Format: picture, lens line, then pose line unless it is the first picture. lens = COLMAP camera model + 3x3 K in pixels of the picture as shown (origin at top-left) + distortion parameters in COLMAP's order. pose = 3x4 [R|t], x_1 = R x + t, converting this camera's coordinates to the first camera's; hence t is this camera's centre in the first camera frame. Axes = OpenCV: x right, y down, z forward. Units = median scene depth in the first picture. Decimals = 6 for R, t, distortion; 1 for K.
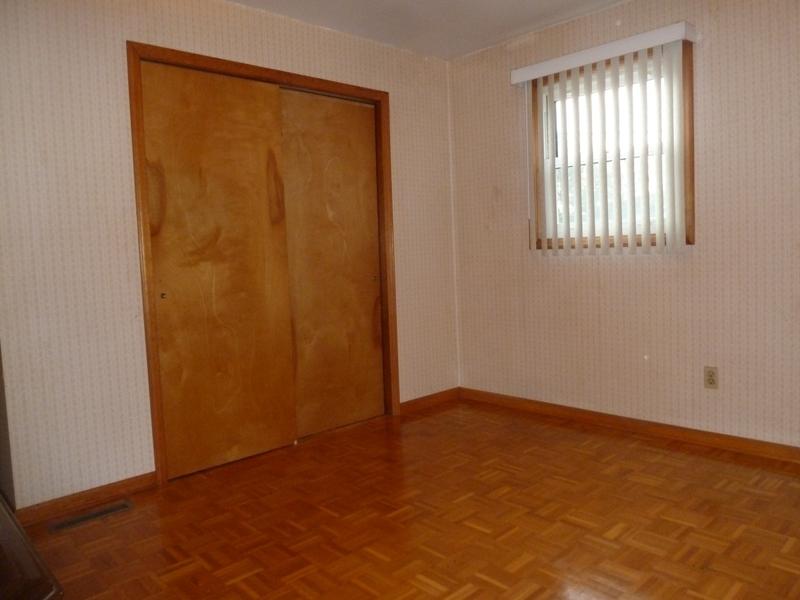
lens RADIAL K [[594.8, 0, 407.4], [0, 594.8, 298.2], [0, 0, 1]] dist [-0.037630, -0.006005]
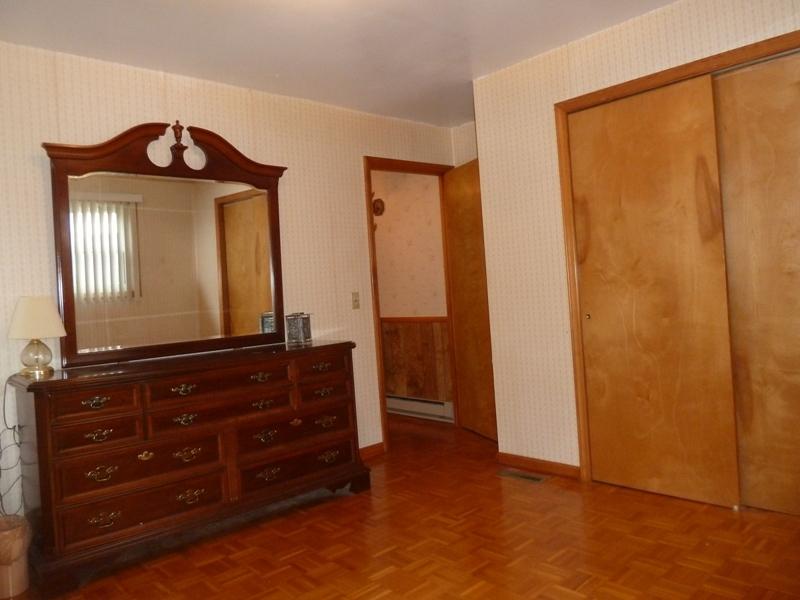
lens RADIAL K [[594.0, 0, 399.6], [0, 594.0, 279.5], [0, 0, 1]] dist [-0.043548, -0.003828]
pose [[-0.017113, 0.022337, -0.999604, 0.726356], [-0.014552, 0.999639, 0.022587, -0.093497], [0.999748, 0.014933, -0.016782, 0.670374]]
